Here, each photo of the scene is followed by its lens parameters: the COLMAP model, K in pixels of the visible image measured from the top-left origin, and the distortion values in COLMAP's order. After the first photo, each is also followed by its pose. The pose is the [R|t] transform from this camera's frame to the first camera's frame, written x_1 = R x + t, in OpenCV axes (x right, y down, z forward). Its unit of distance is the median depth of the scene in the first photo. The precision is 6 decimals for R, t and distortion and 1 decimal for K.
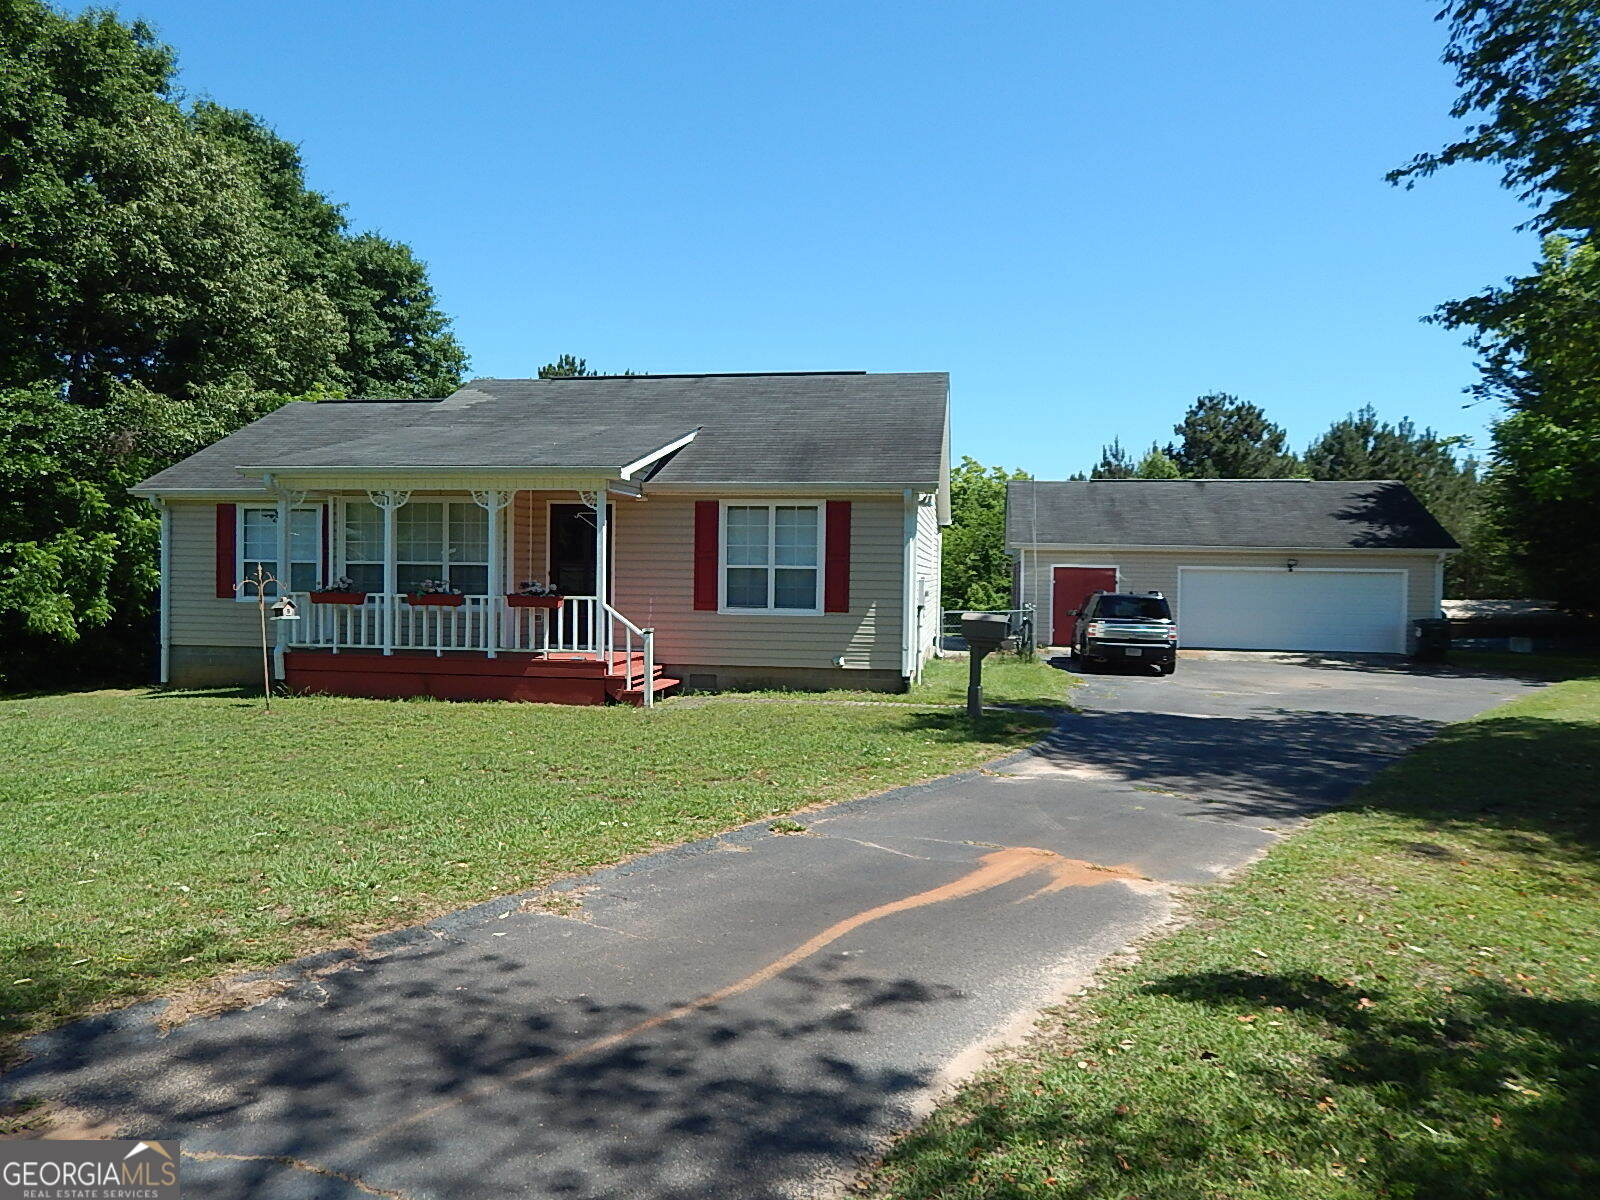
lens RADIAL K [[1101.9, 0, 796.9], [0, 1101.9, 588.3], [0, 0, 1]] dist [0.023983, -0.006617]
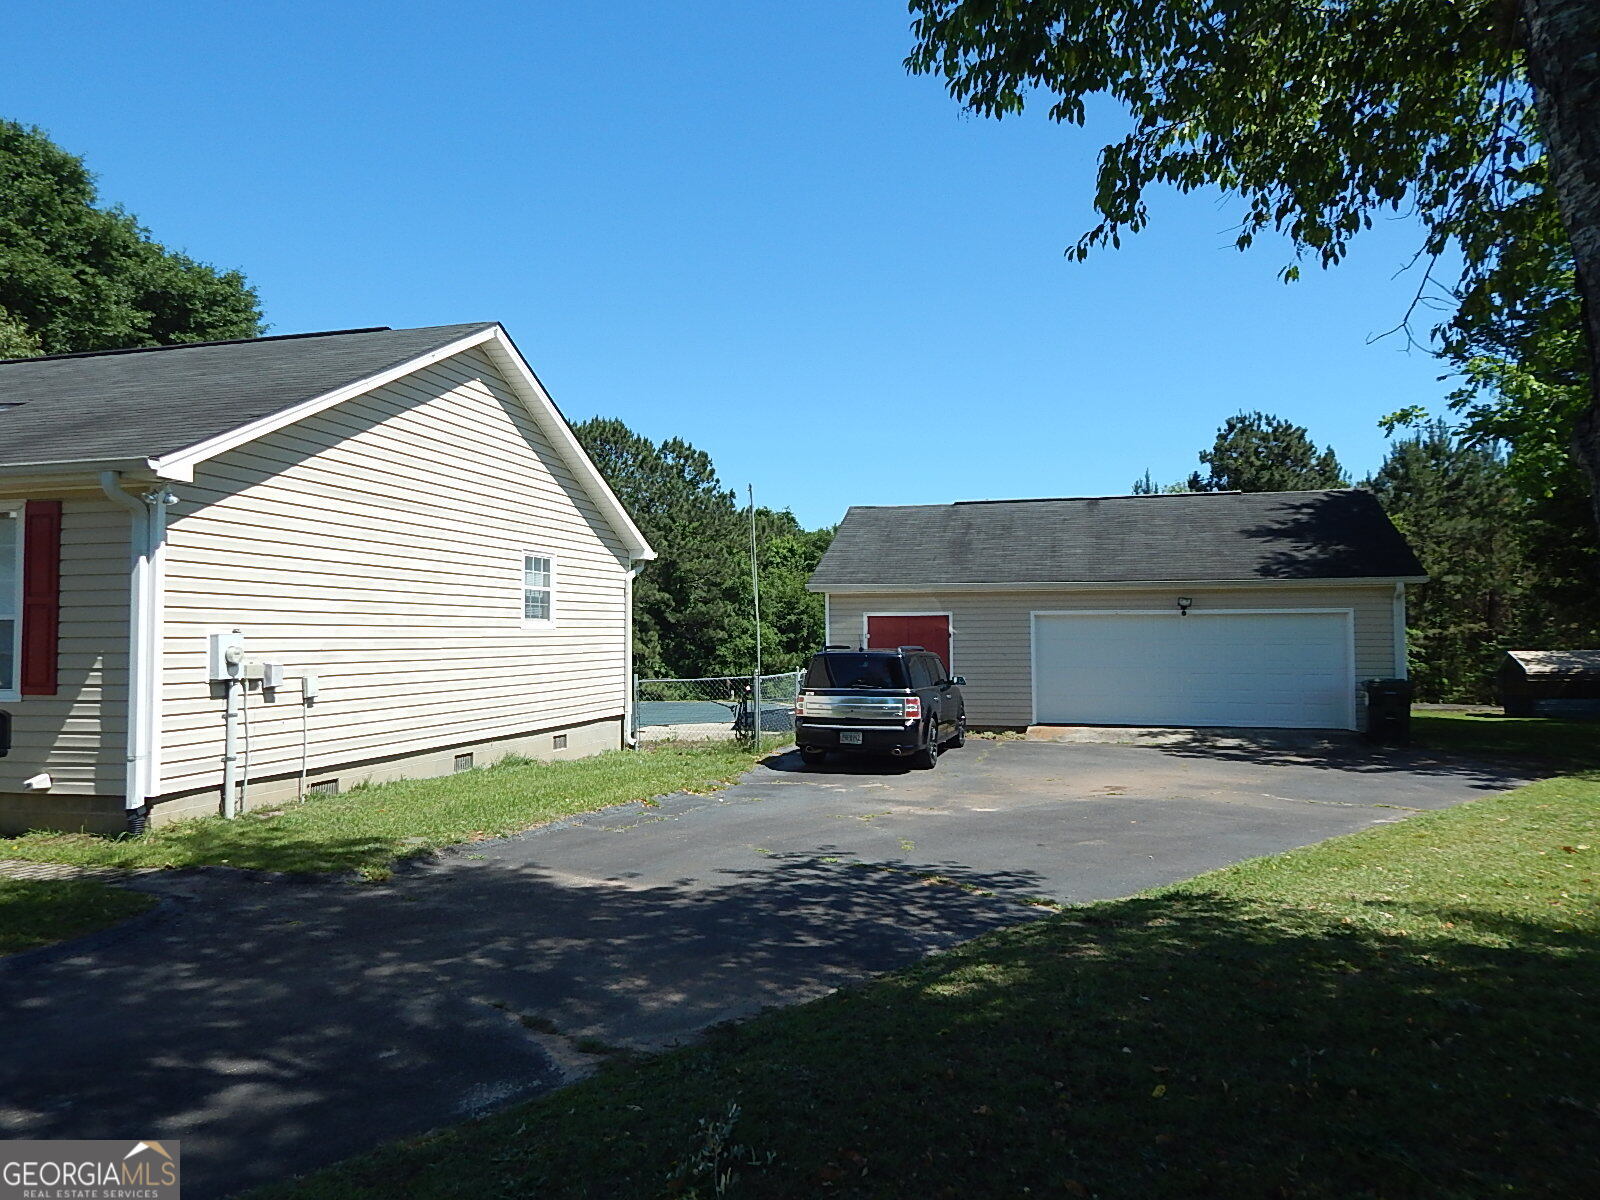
lens RADIAL K [[1101.9, 0, 803.8], [0, 1101.9, 607.1], [0, 0, 1]] dist [0.023983, -0.006617]
pose [[0.994001, -0.022413, -0.107054, 0.212214], [0.018172, 0.999017, -0.040428, 0.003025], [0.107855, 0.038240, 0.993431, 0.203166]]
